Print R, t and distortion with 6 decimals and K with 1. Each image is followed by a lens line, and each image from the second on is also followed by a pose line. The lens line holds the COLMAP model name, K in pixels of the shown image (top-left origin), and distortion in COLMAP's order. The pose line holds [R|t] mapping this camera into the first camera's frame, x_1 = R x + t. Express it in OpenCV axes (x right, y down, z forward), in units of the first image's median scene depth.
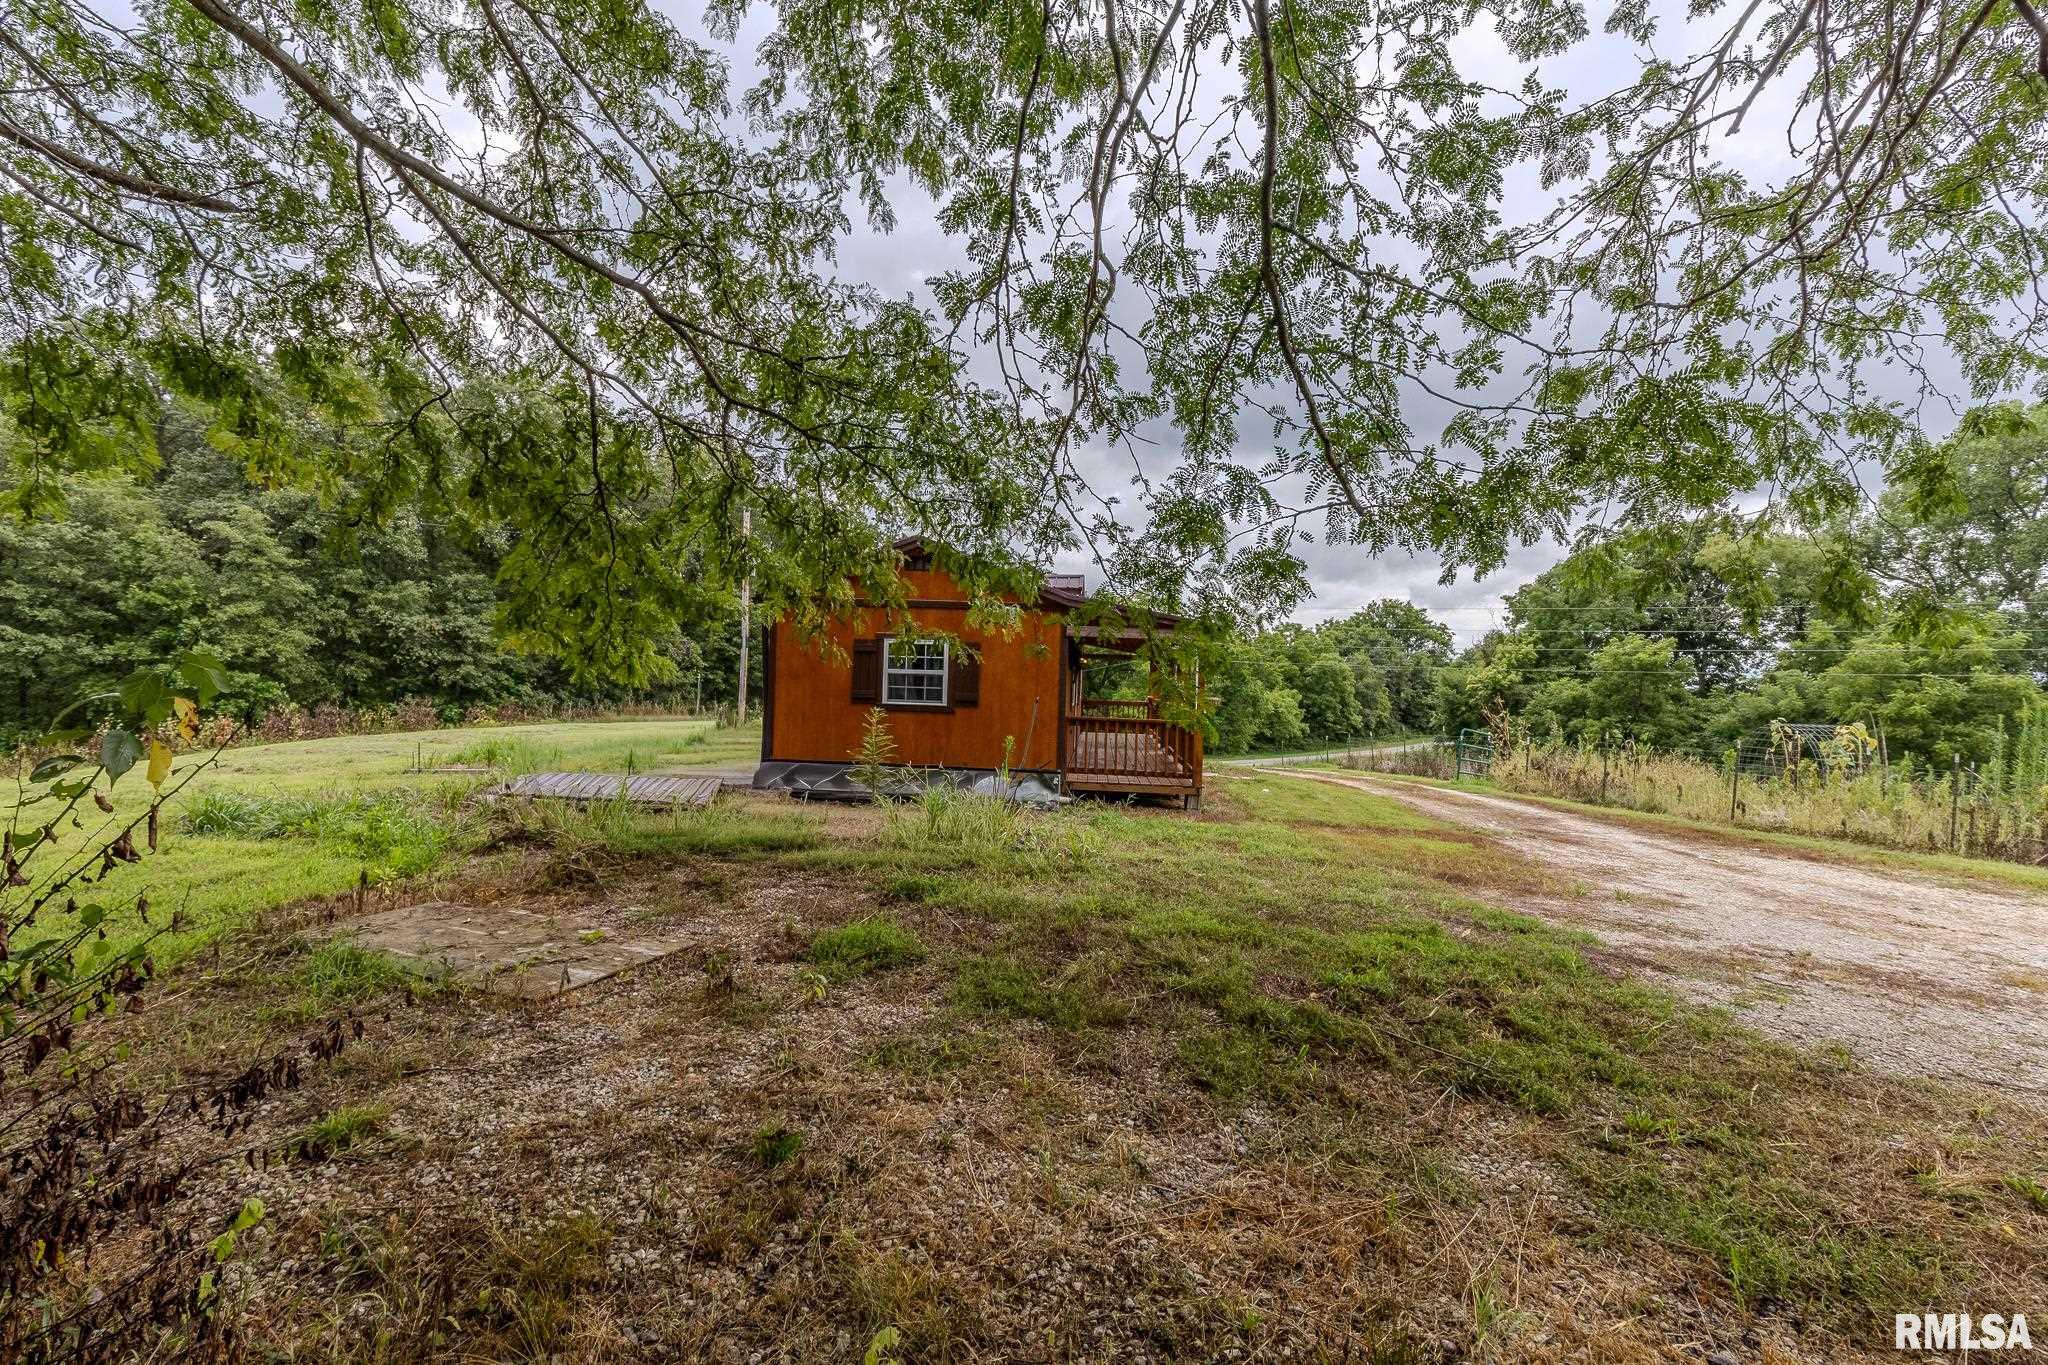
lens RADIAL K [[961.3, 0, 994.5], [0, 961.3, 692.0], [0, 0, 1]] dist [0.013142, -0.000151]
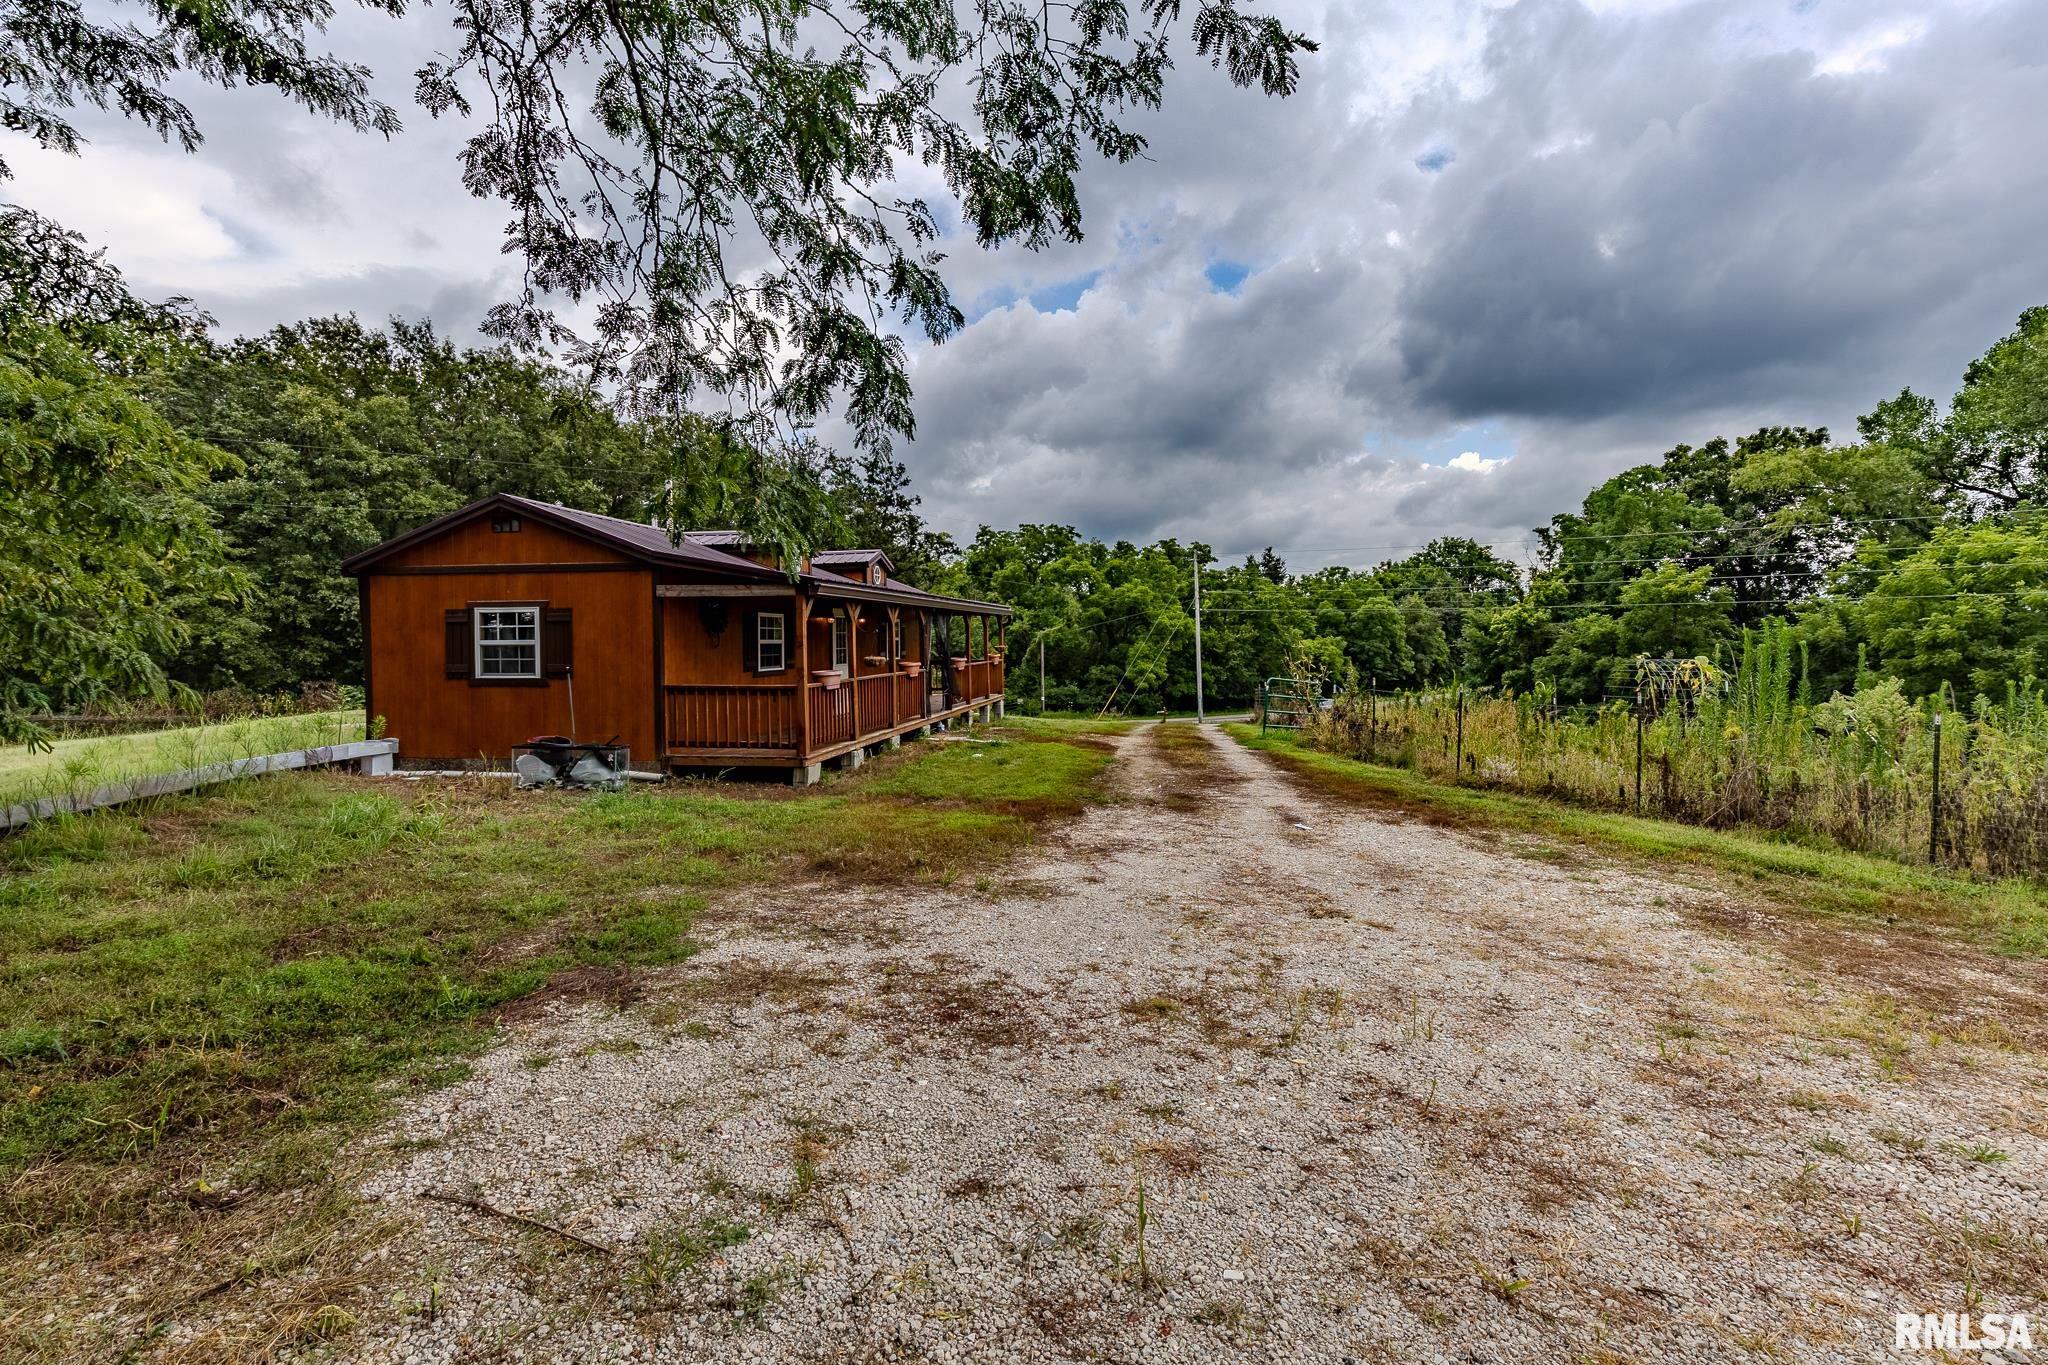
lens RADIAL K [[961.3, 0, 994.5], [0, 961.3, 692.0], [0, 0, 1]] dist [0.013142, -0.000151]
pose [[0.995959, -0.033594, -0.083291, 0.138797], [0.037104, 0.998472, 0.040952, 0.001846], [0.081788, -0.043877, 0.995683, 0.033899]]
